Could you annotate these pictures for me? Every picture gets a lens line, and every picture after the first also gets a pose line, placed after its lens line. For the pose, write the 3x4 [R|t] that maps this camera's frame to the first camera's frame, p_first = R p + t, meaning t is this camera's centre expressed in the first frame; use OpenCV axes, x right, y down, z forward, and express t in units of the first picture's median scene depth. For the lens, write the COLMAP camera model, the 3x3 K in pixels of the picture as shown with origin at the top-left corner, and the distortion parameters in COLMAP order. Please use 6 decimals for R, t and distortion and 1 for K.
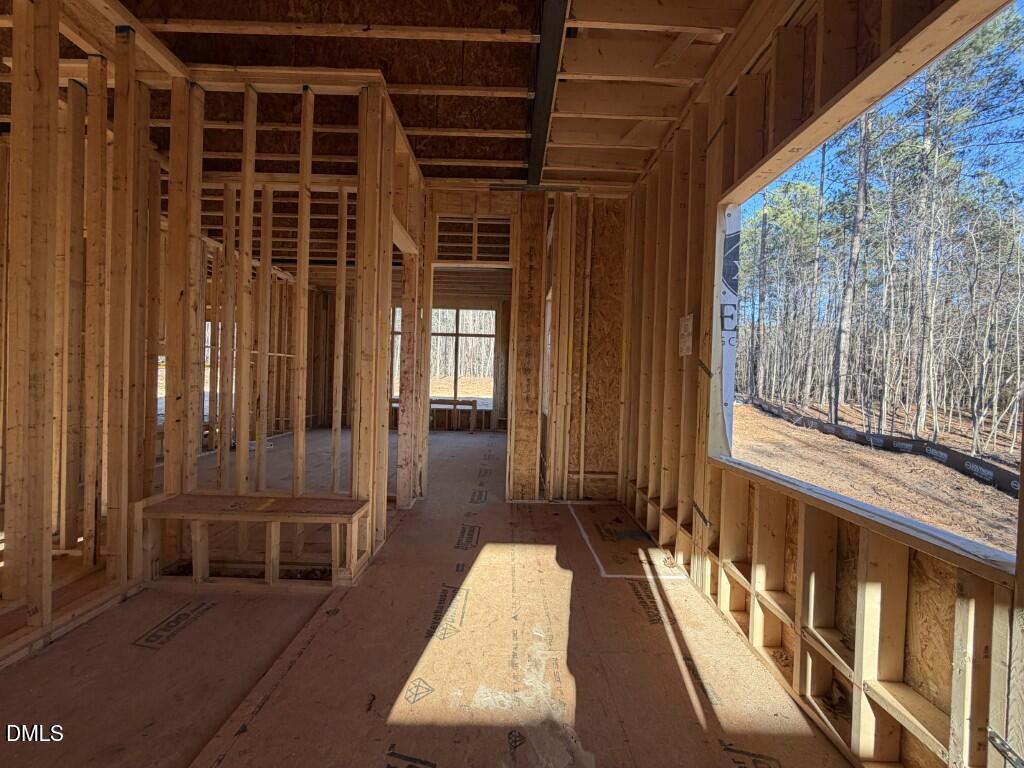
lens RADIAL K [[409.1, 0, 512.0], [0, 409.1, 384.0], [0, 0, 1]] dist [-0.000069, -0.000020]
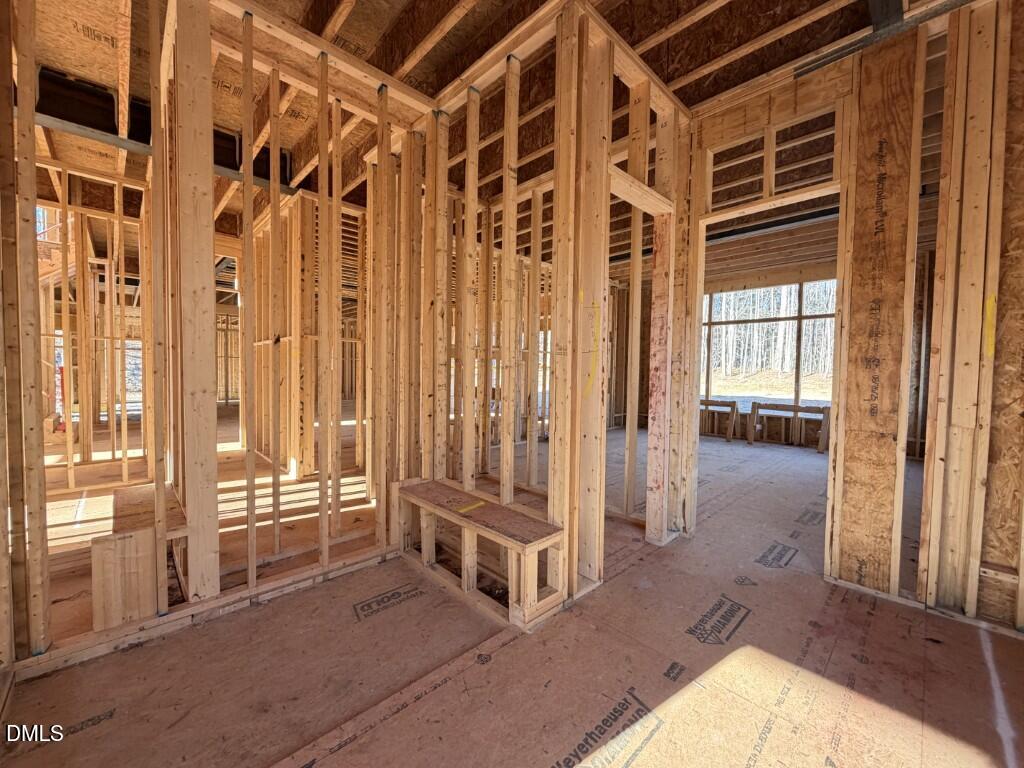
lens RADIAL K [[409.1, 0, 512.0], [0, 409.1, 384.0], [0, 0, 1]] dist [-0.000069, -0.000020]
pose [[0.687317, 0.006071, -0.726333, 0.107376], [-0.004074, 0.999982, 0.004503, -0.002660], [0.726347, -0.000136, 0.687329, 0.248049]]
